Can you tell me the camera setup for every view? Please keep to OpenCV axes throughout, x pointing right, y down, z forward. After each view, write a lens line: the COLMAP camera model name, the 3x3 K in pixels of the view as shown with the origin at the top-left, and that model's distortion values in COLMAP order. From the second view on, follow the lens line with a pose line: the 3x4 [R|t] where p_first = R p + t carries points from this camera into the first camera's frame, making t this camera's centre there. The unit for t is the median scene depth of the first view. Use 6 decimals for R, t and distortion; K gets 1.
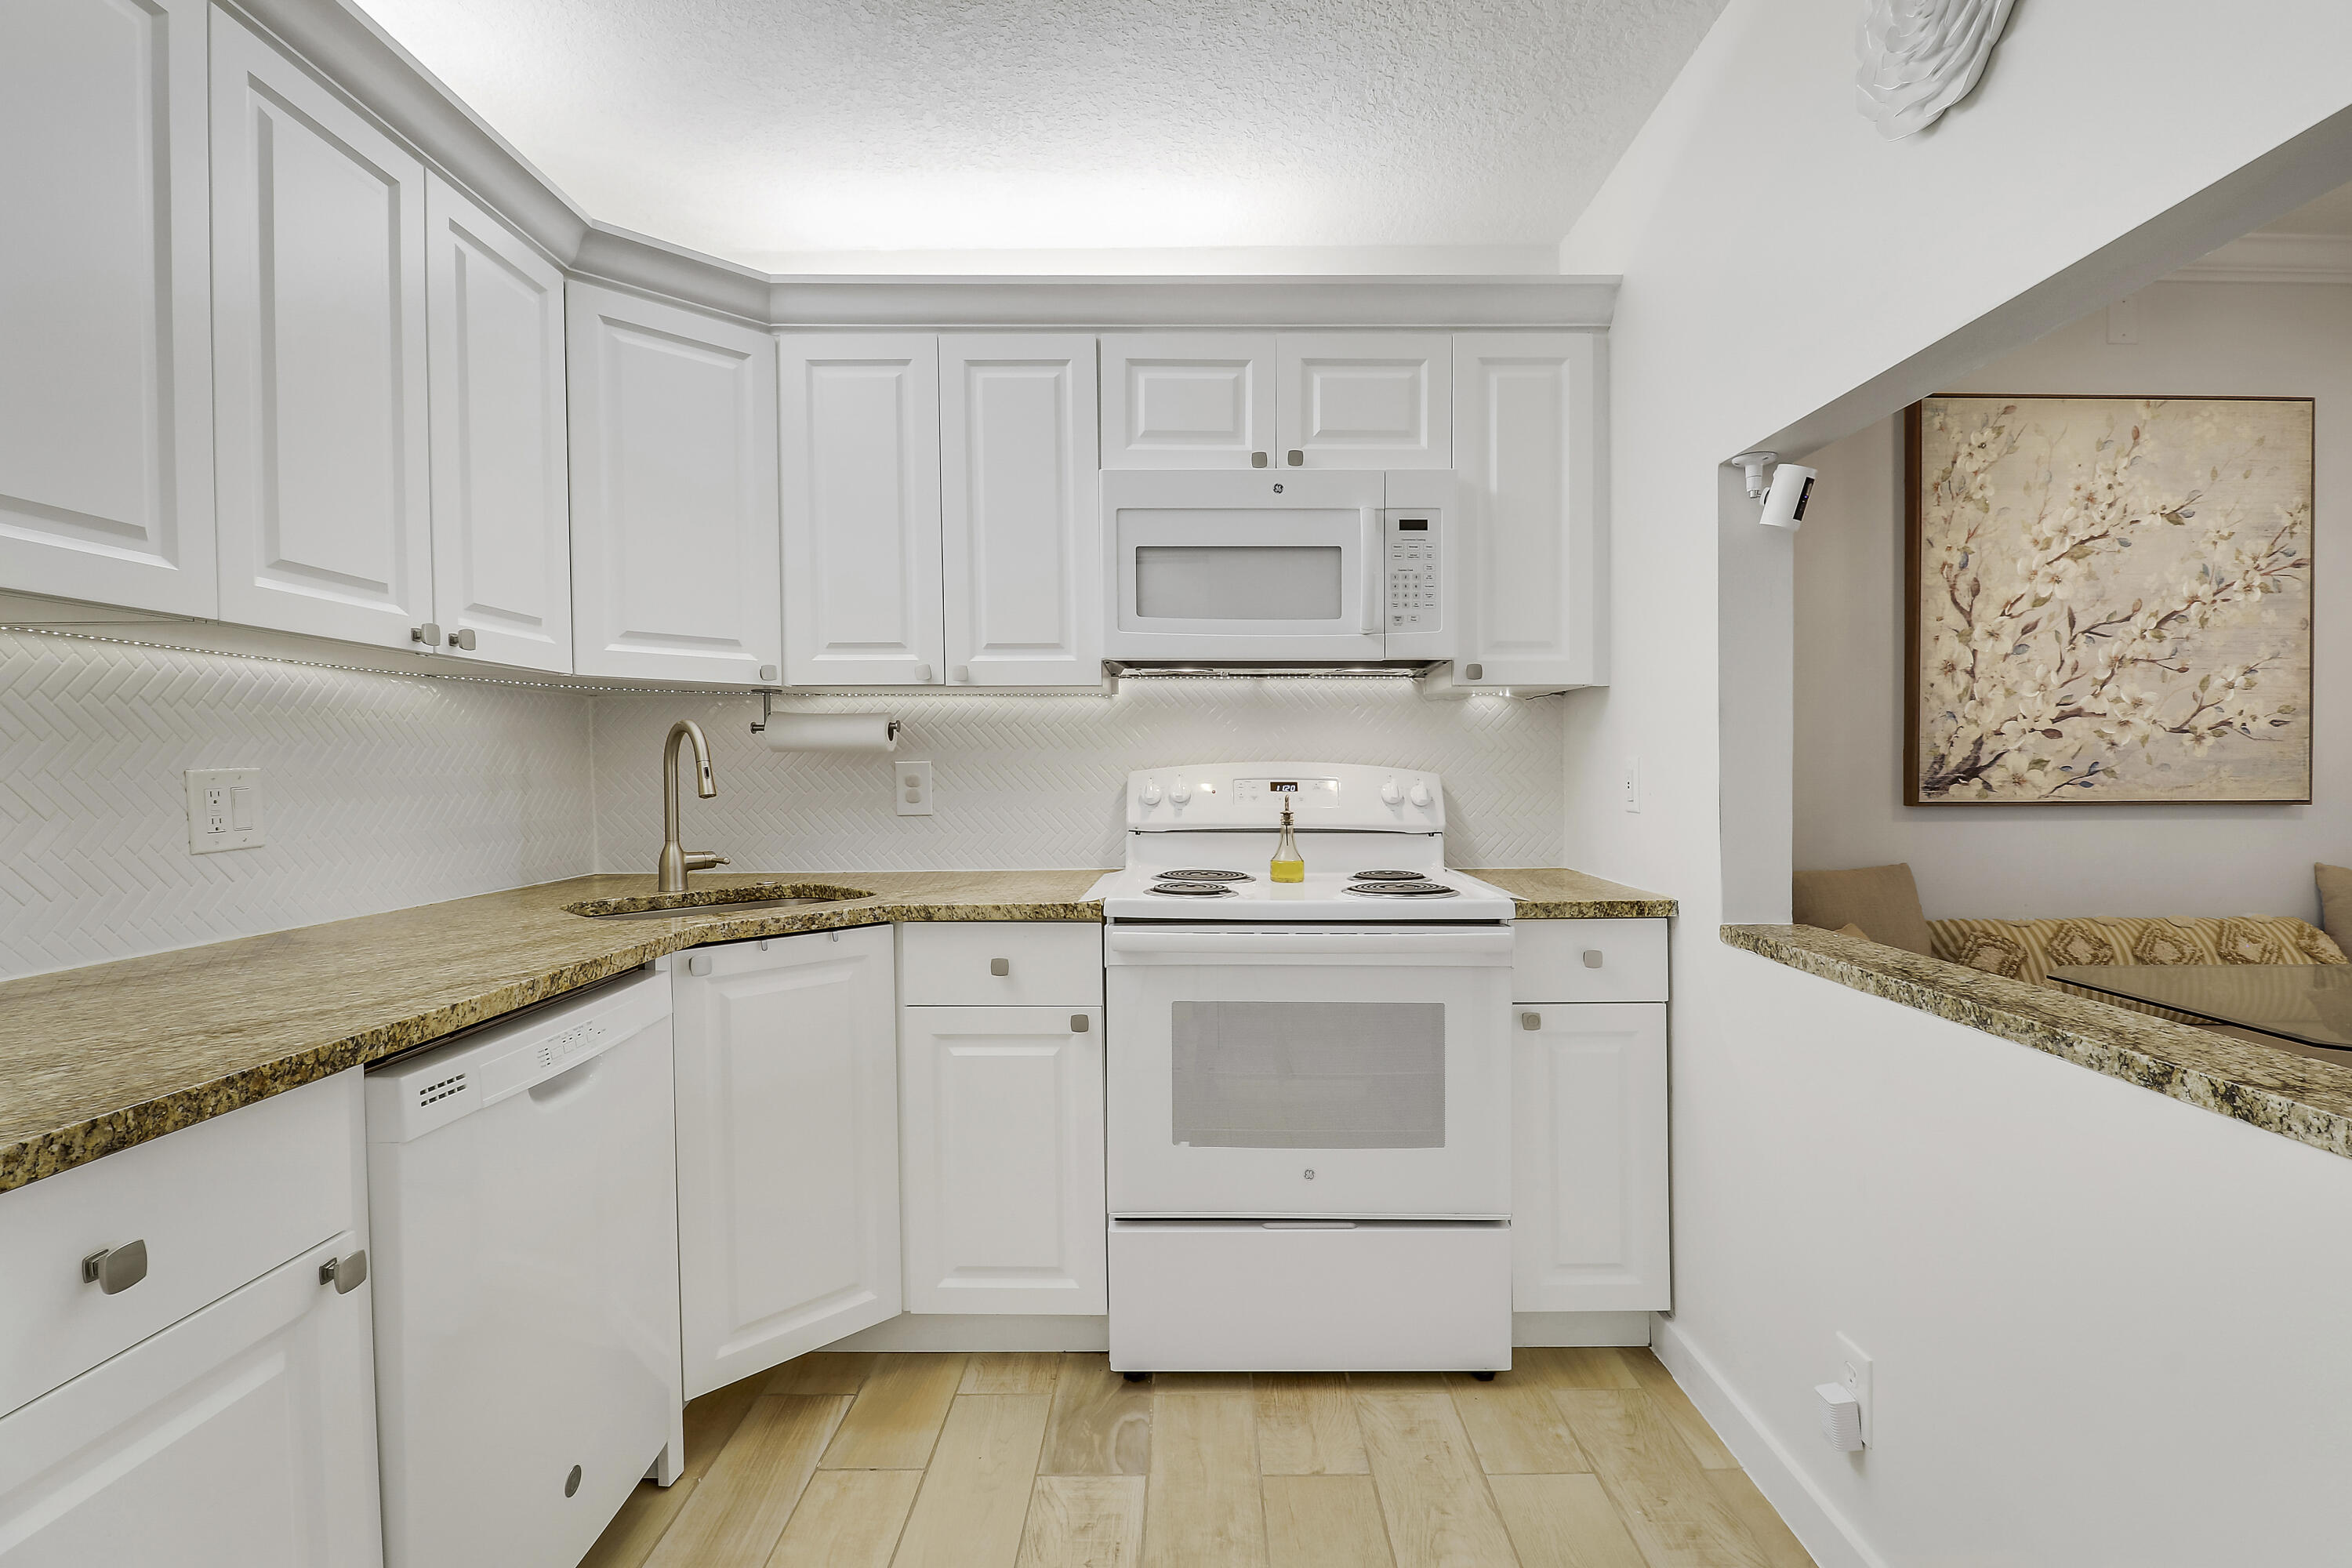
lens RADIAL K [[1113.0, 0, 1185.0], [0, 1113.0, 786.2], [0, 0, 1]] dist [0.002241, -0.016230]
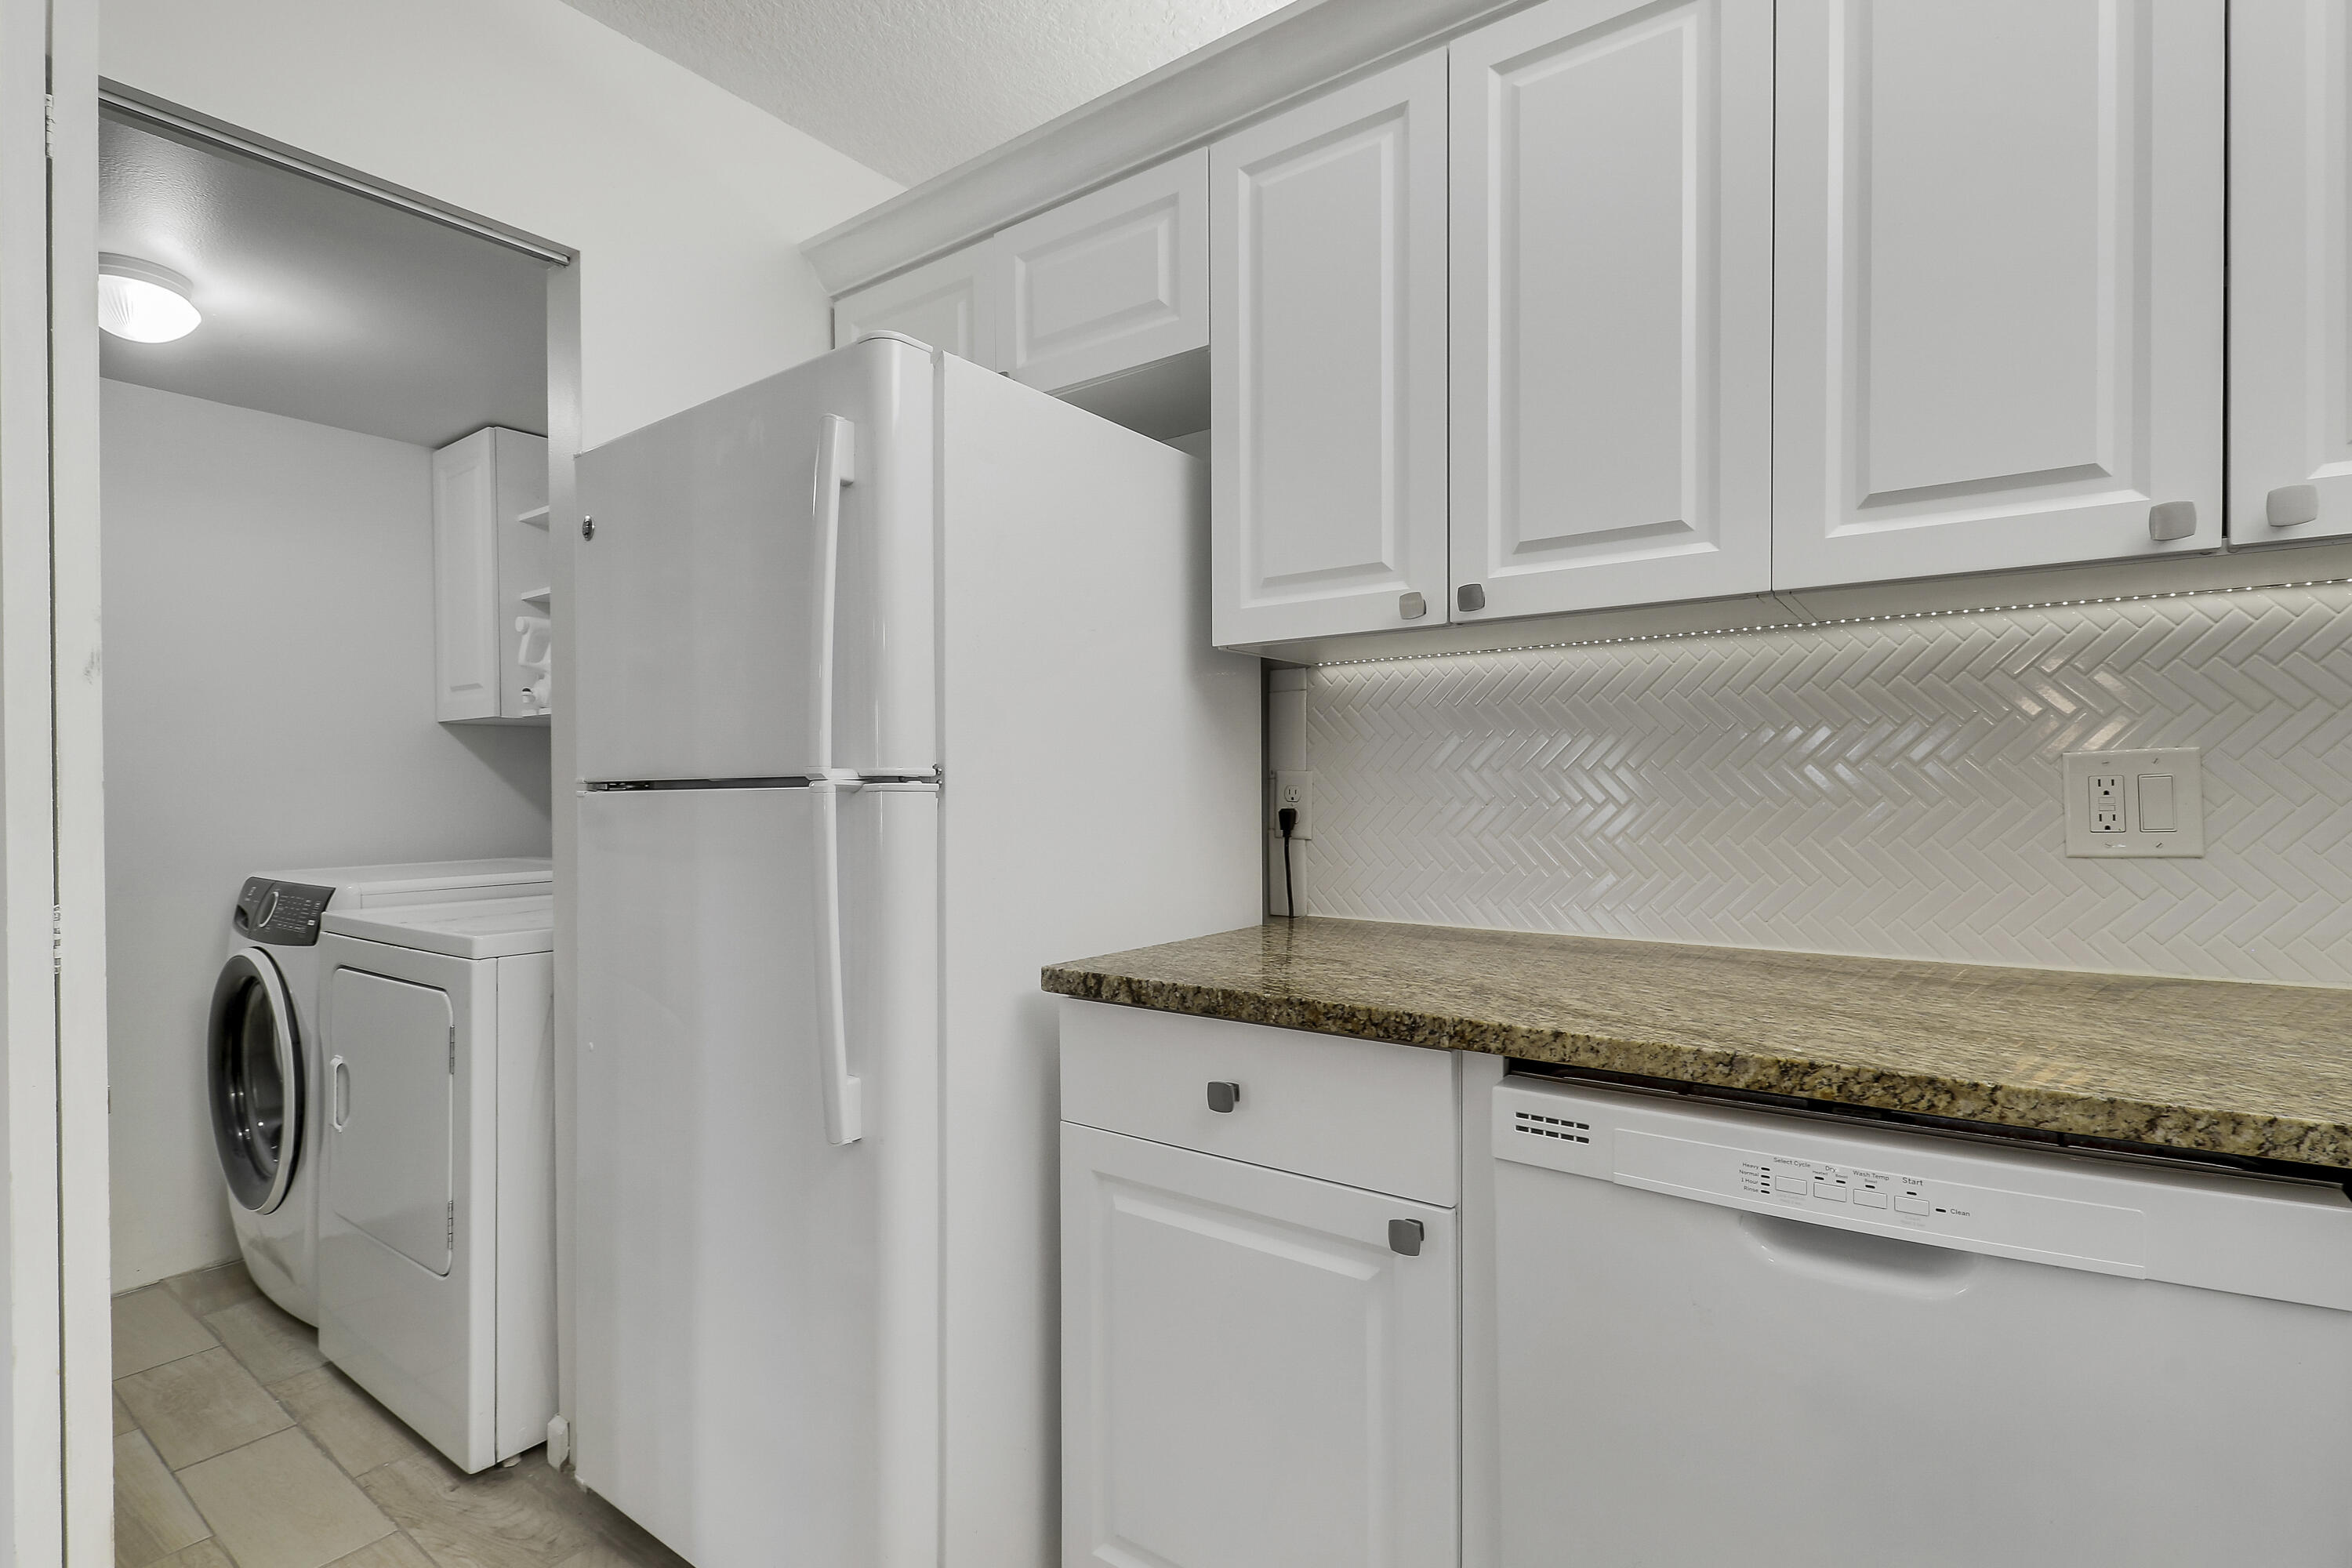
lens RADIAL K [[1161.1, 0, 1187.4], [0, 1161.1, 779.6], [0, 0, 1]] dist [0.000216, -0.010347]
pose [[-0.600451, 0.006878, -0.799632, 0.098014], [-0.001287, 0.999953, 0.009568, -0.001215], [0.799661, 0.006774, -0.600414, 0.600762]]
